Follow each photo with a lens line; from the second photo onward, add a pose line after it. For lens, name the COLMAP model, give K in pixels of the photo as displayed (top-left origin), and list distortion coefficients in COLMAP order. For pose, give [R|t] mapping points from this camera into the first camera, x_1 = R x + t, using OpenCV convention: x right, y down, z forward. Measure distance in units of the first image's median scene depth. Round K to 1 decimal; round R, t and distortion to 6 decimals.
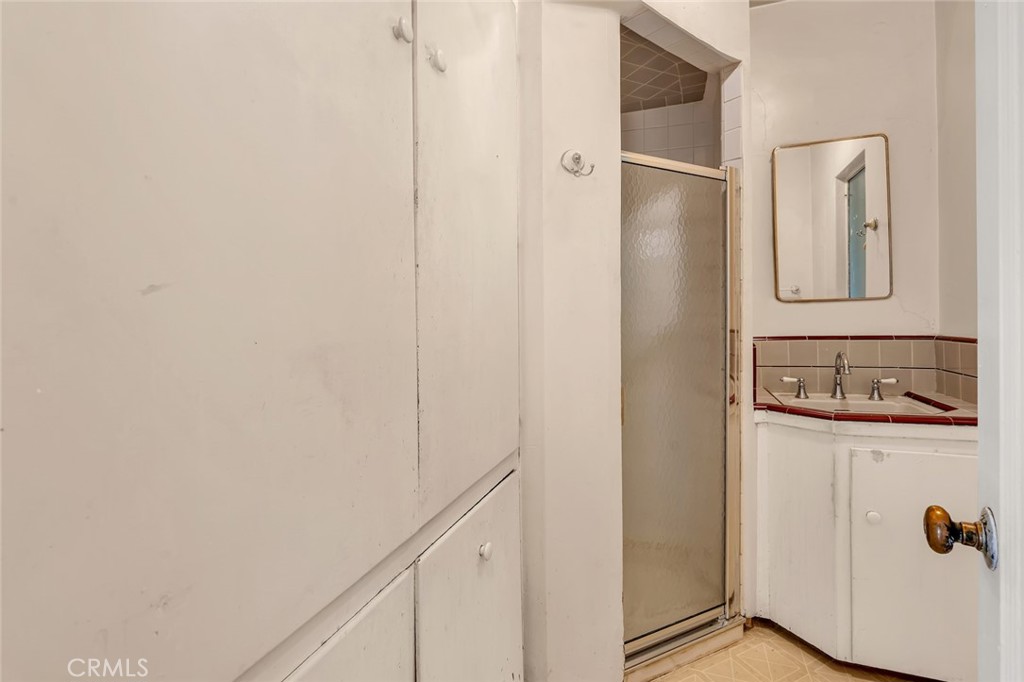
lens RADIAL K [[476.0, 0, 516.4], [0, 476.0, 318.2], [0, 0, 1]] dist [-0.001561, 0.000033]
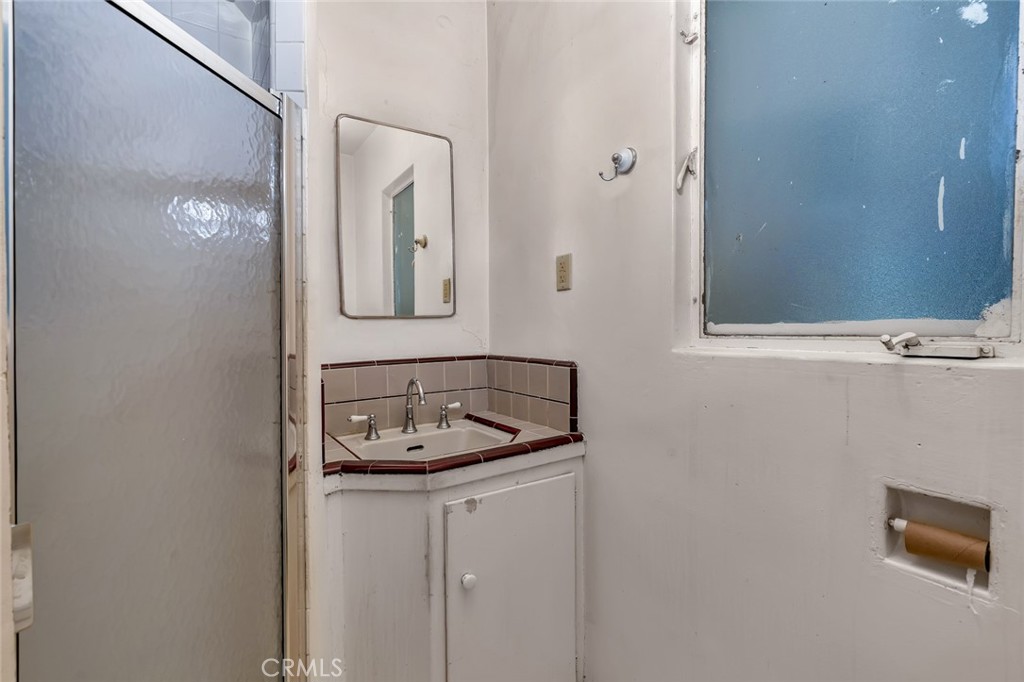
lens RADIAL K [[464.9, 0, 517.0], [0, 464.9, 337.6], [0, 0, 1]] dist [-0.005774, 0.000202]
pose [[0.596251, -0.009109, 0.802747, 0.127450], [0.005690, 0.999958, 0.007121, -0.007219], [-0.802778, 0.000321, 0.596278, 0.363294]]
